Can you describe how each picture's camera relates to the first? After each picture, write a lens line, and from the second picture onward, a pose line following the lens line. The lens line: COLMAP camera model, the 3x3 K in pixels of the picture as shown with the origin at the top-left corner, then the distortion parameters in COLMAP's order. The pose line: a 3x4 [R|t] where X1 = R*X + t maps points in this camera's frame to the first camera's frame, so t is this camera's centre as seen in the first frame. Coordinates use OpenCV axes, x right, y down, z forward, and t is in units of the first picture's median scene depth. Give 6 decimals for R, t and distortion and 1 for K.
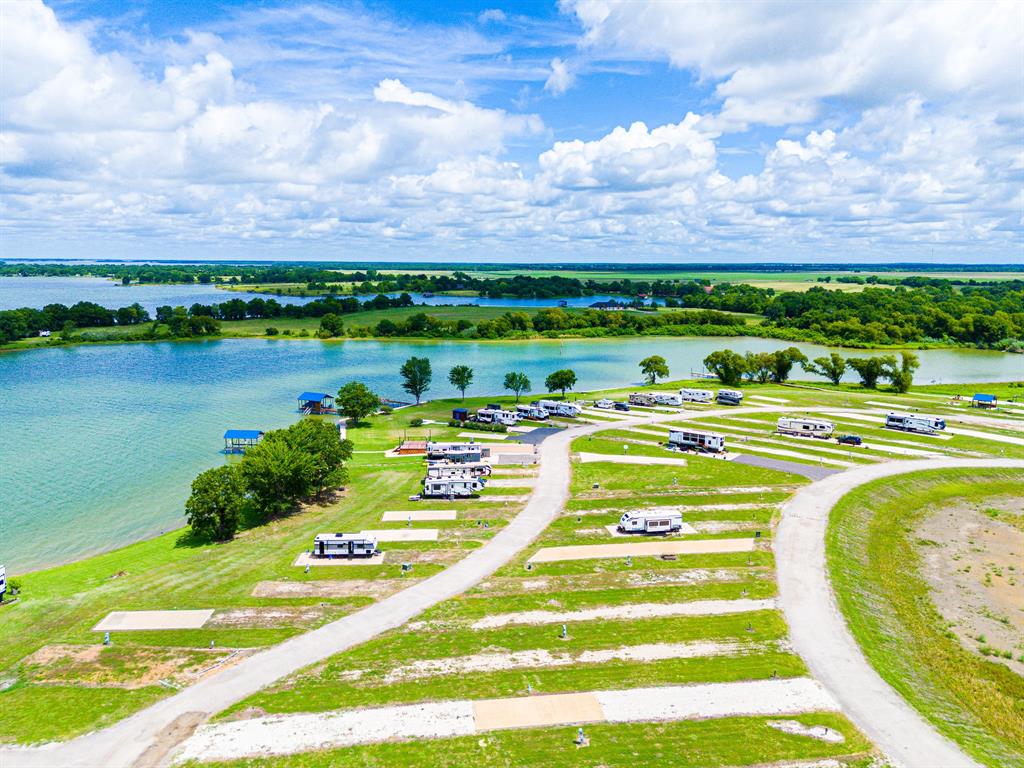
lens RADIAL K [[762.0, 0, 510.8], [0, 762.0, 371.8], [0, 0, 1]] dist [0.073456, -0.062787]
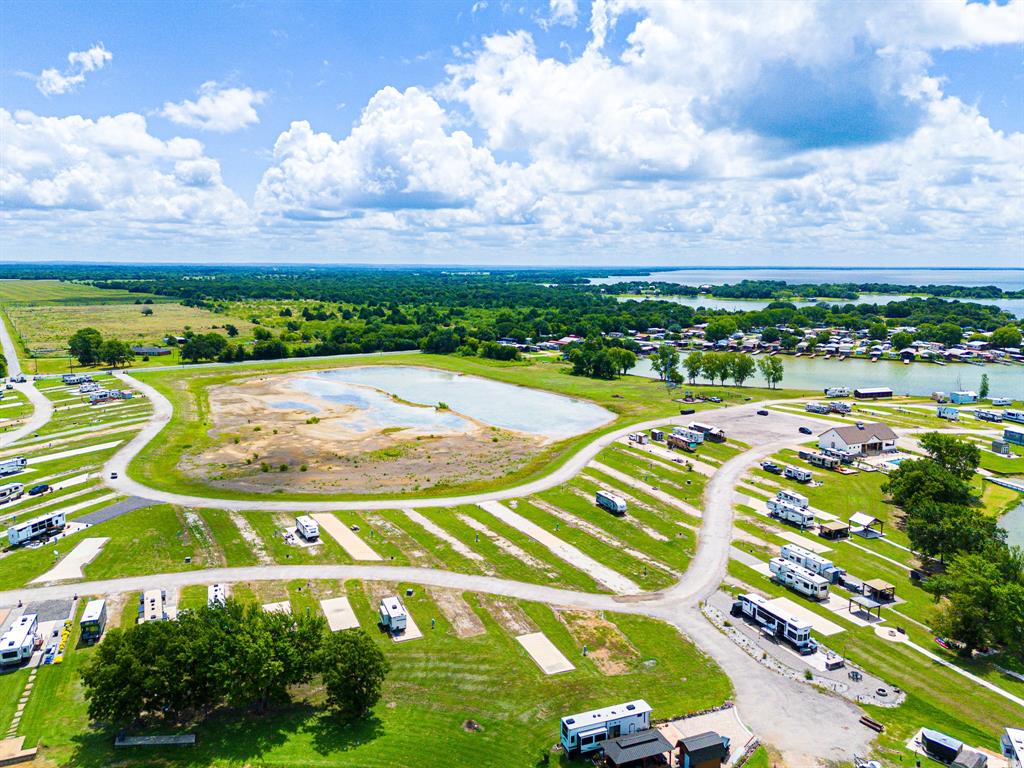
lens RADIAL K [[762.0, 0, 509.8], [0, 762.0, 392.0], [0, 0, 1]] dist [0.073456, -0.062787]
pose [[-0.354264, -0.162780, 0.920869, -1.196920], [0.129915, 0.966617, 0.220846, -0.305907], [-0.926077, 0.197873, -0.321290, 1.060672]]
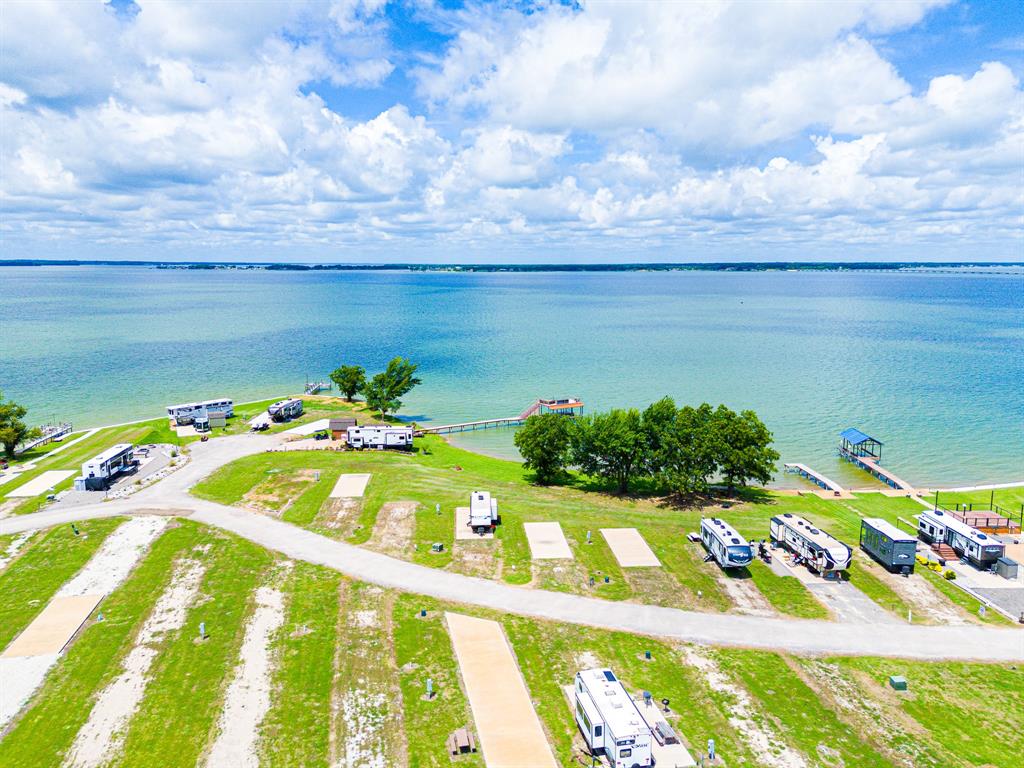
lens RADIAL K [[762.0, 0, 512.8], [0, 762.0, 380.6], [0, 0, 1]] dist [0.073456, -0.062787]
pose [[0.042347, 0.147909, -0.988094, 0.598366], [-0.144286, 0.979519, 0.140441, -0.050369], [0.988629, 0.136621, 0.062821, 0.890282]]
